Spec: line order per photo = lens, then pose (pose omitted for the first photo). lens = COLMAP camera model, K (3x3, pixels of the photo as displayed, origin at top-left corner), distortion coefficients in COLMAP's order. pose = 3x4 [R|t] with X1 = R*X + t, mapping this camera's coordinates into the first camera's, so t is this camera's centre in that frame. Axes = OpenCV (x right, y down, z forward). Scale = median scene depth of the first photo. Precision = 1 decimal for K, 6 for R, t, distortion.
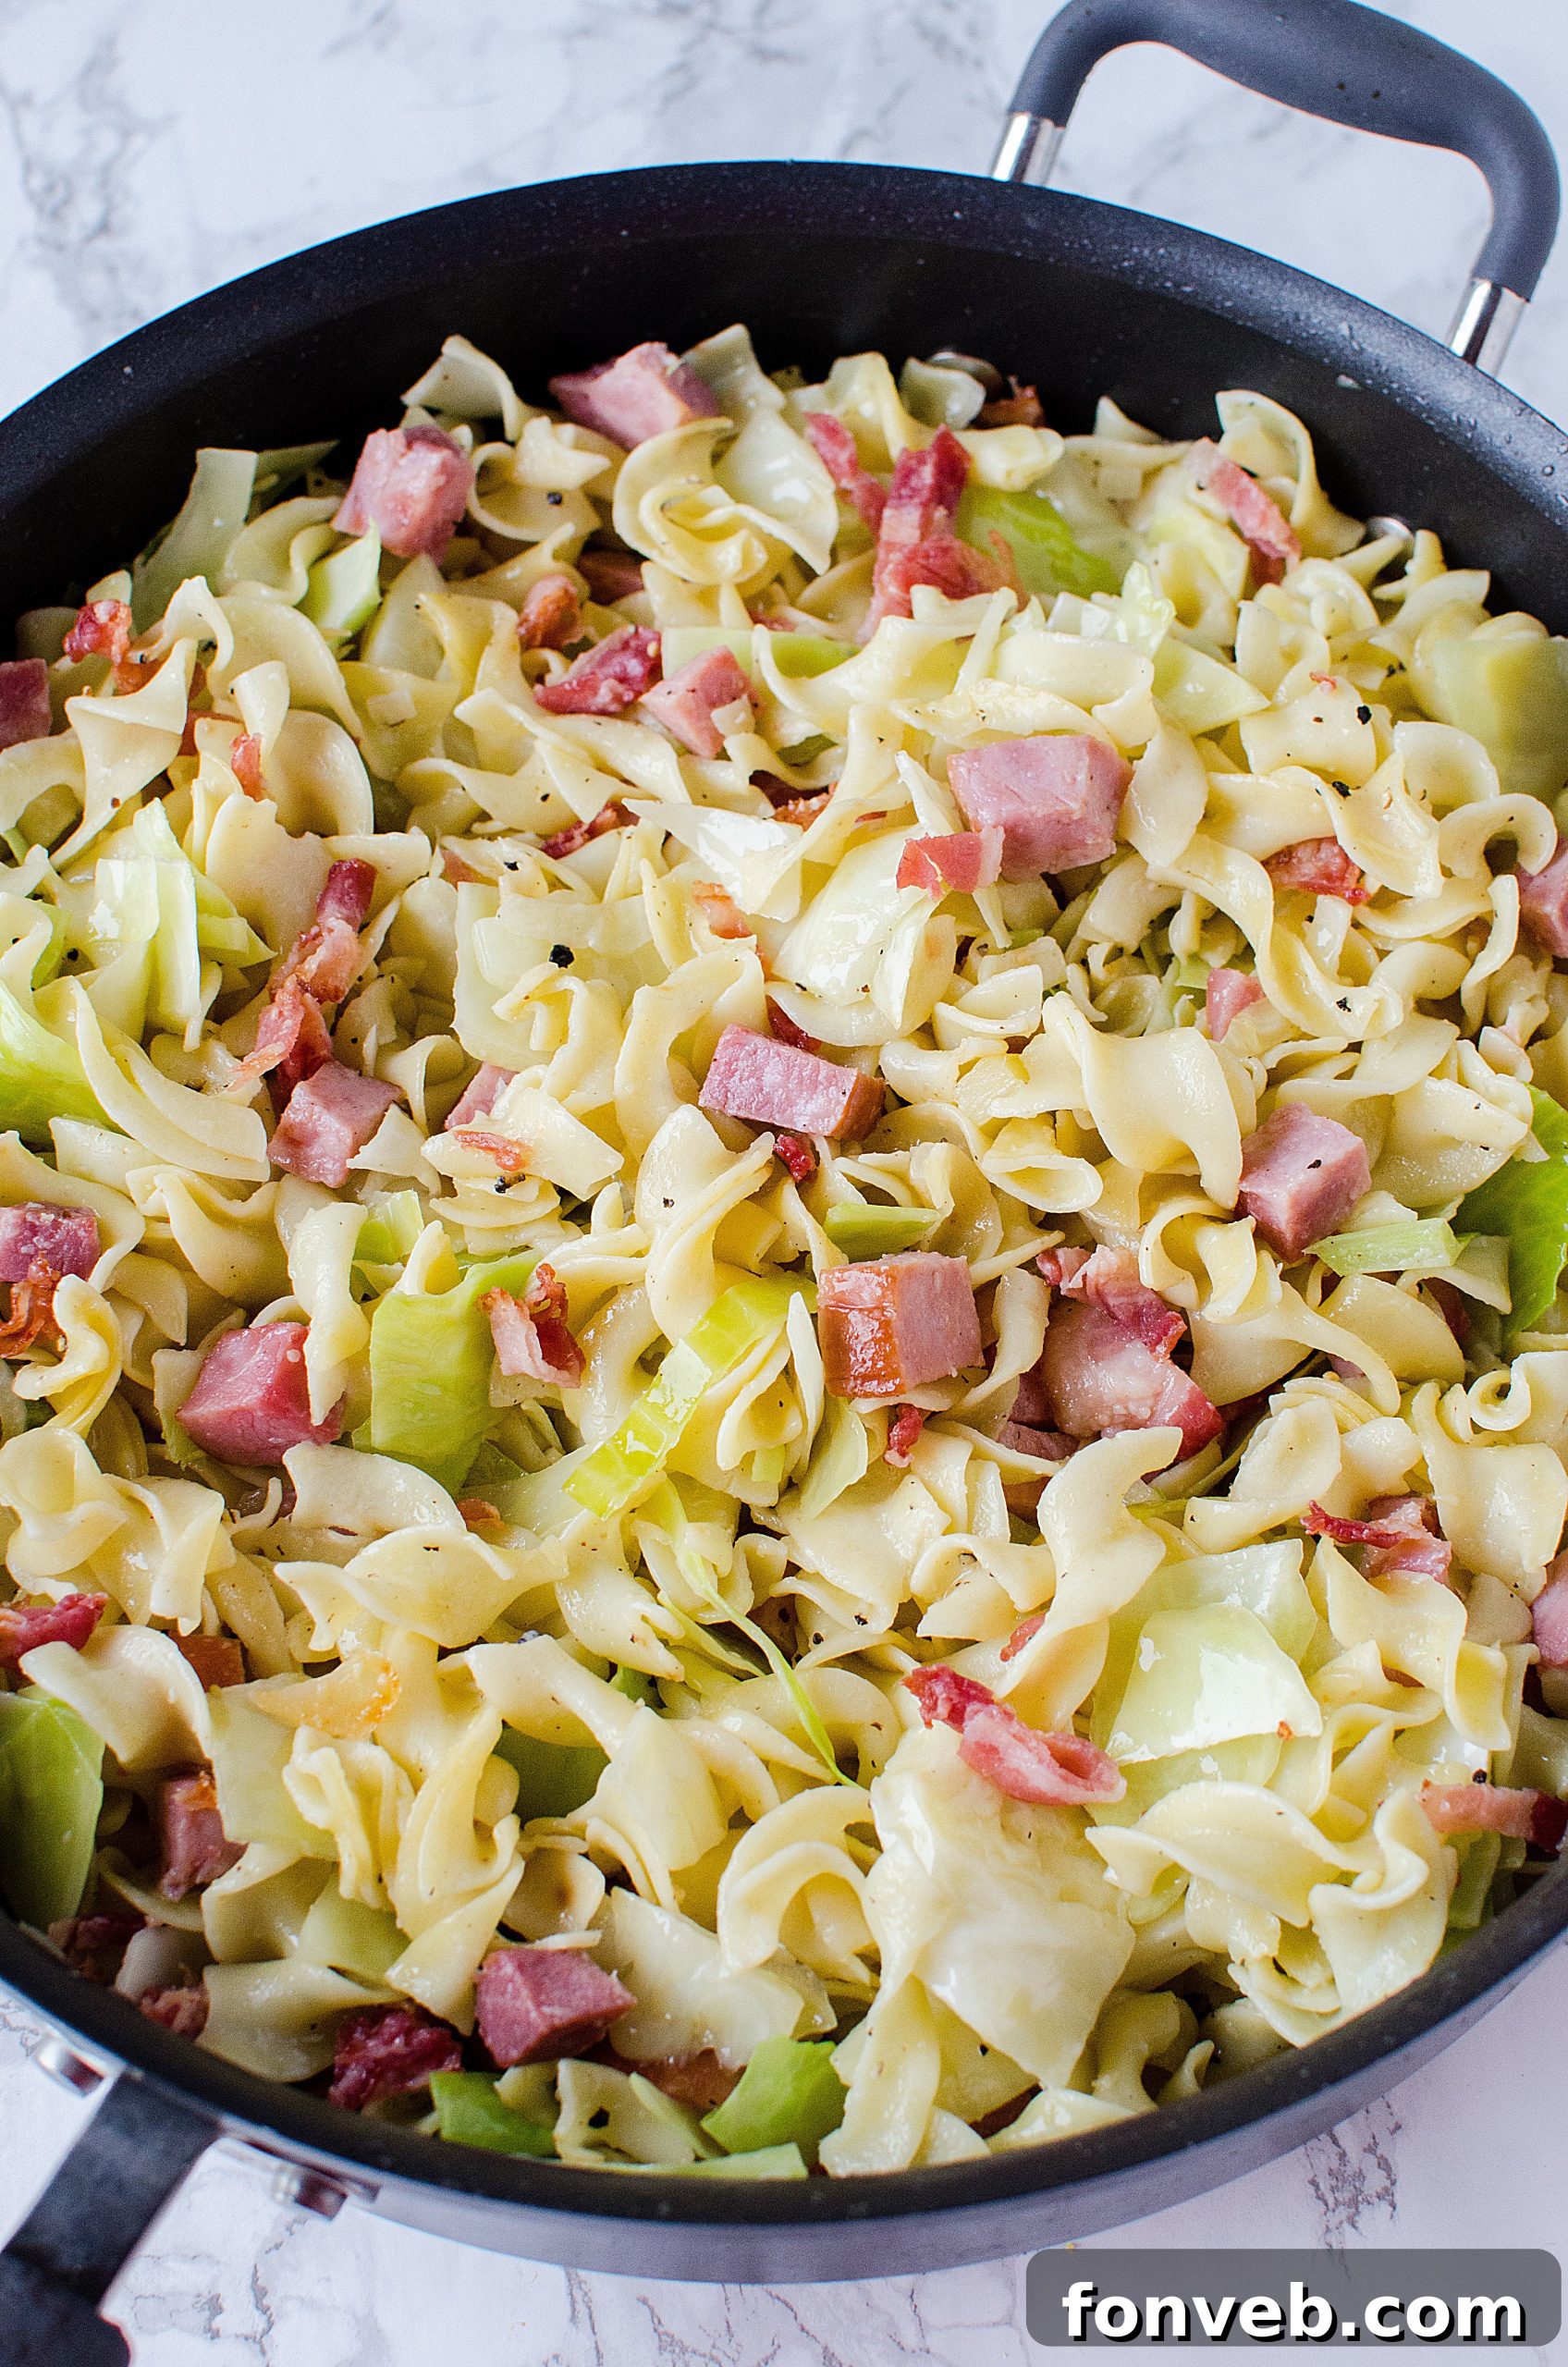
lens RADIAL K [[3665.6, 0, 784.0], [0, 3665.6, 1183.5], [0, 0, 1]] dist [-0.214136, 0.101233]
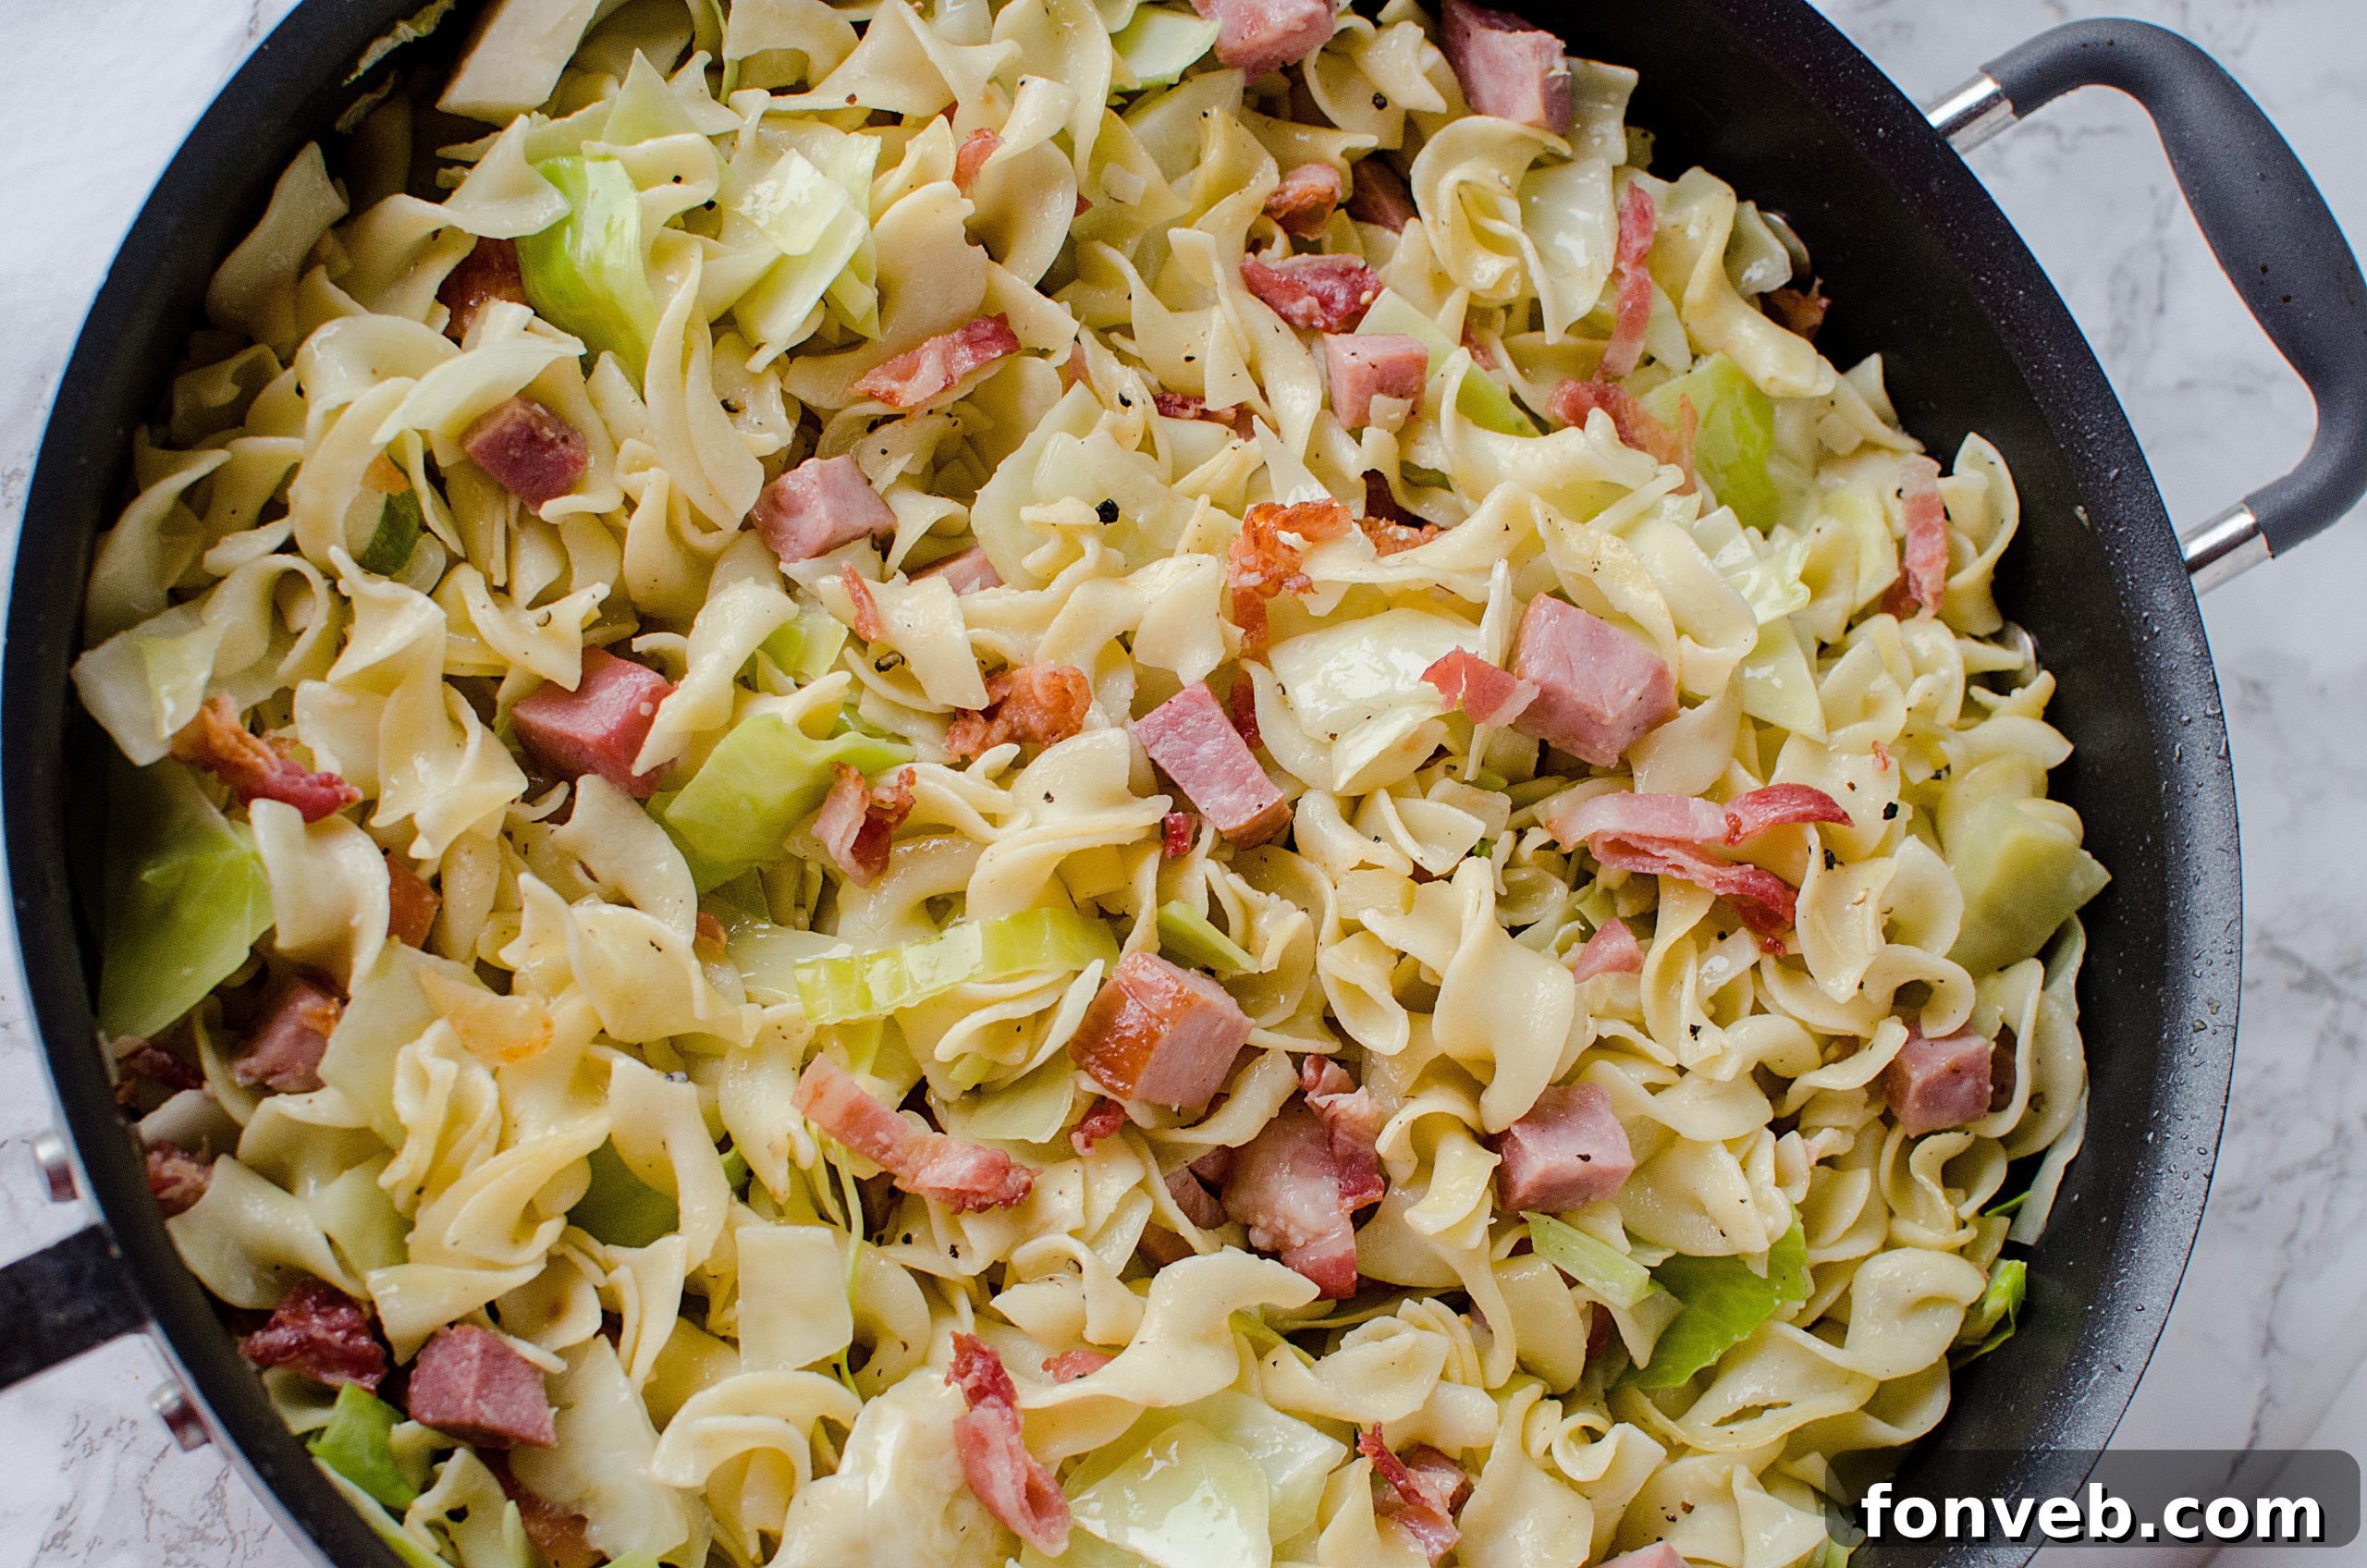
lens RADIAL K [[3665.6, 0, 1183.5], [0, 3665.6, 784.0], [0, 0, 1]] dist [-0.214136, 0.101233]
pose [[0.794922, 0.599613, 0.092537, -0.095376], [-0.605893, 0.792482, 0.069759, -0.088238], [-0.031506, -0.111520, 0.993263, 0.009276]]
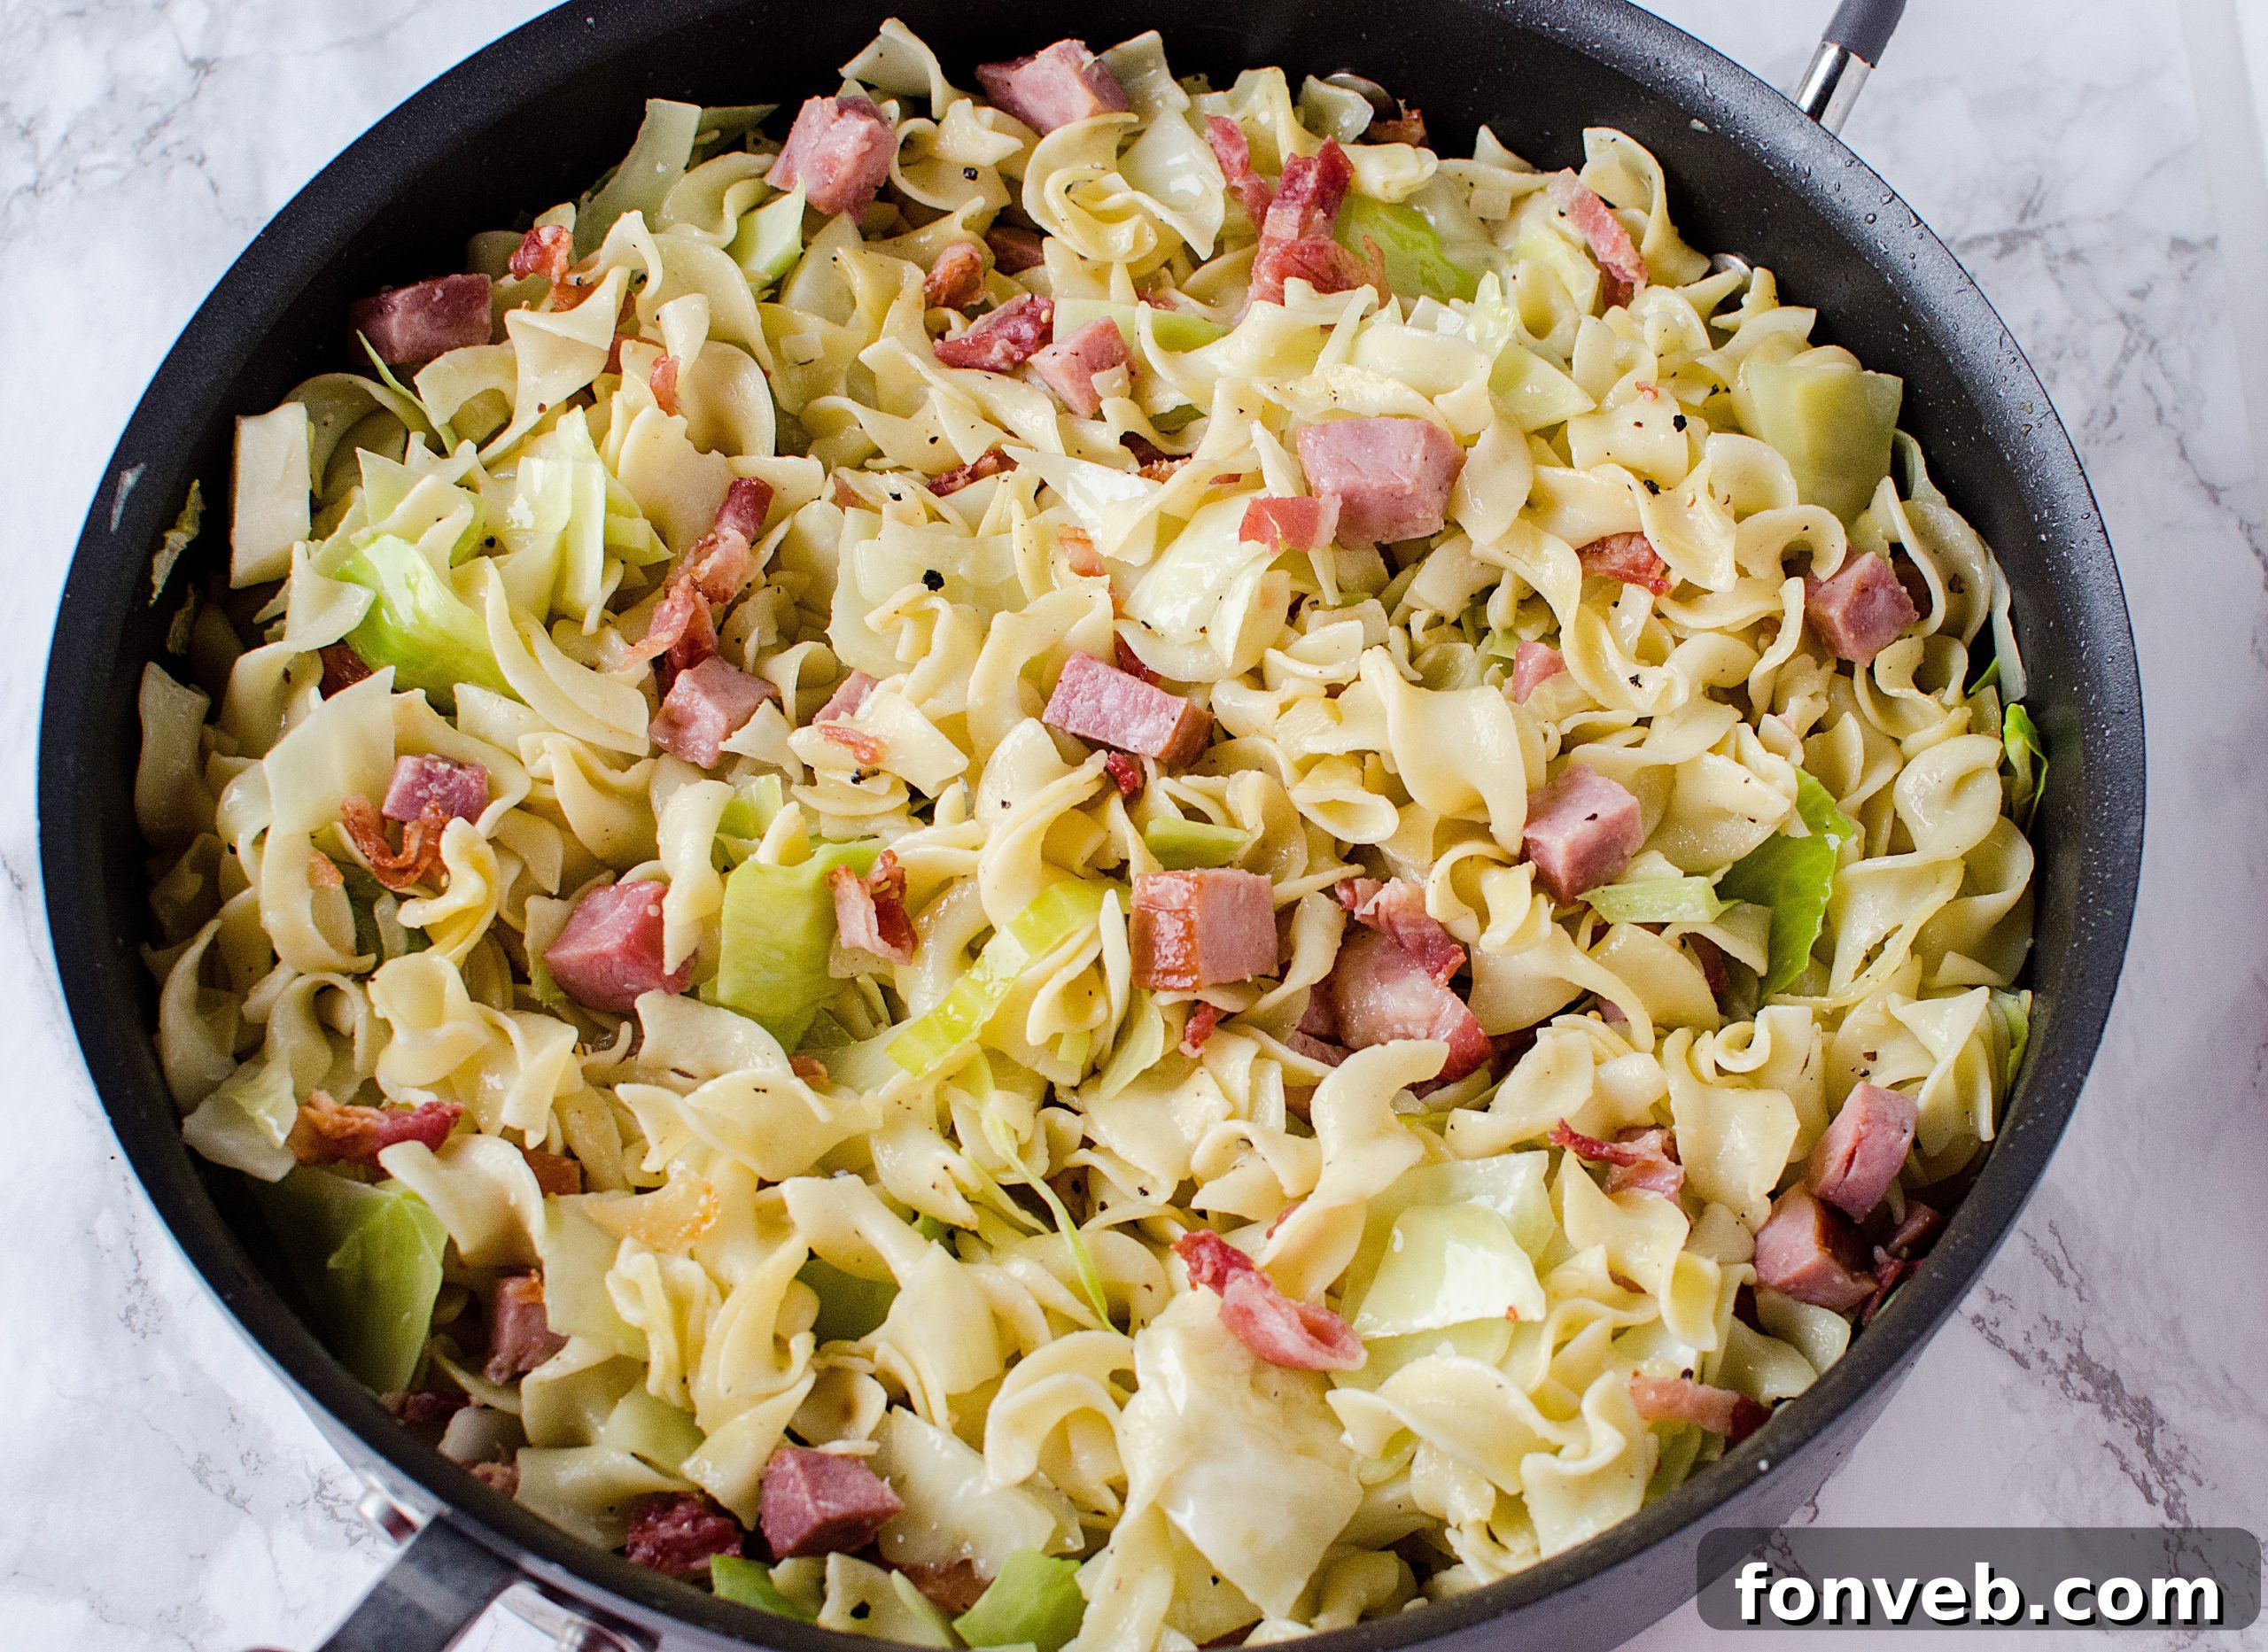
lens RADIAL K [[3861.7, 0, 1256.2], [0, 3861.7, 830.2], [0, 0, 1]] dist [-0.210655, 0.062782]
pose [[0.996247, 0.086532, 0.001868, 0.041514], [-0.086362, 0.995257, -0.044778, 0.057656], [-0.005733, 0.044449, 0.998995, -0.156707]]
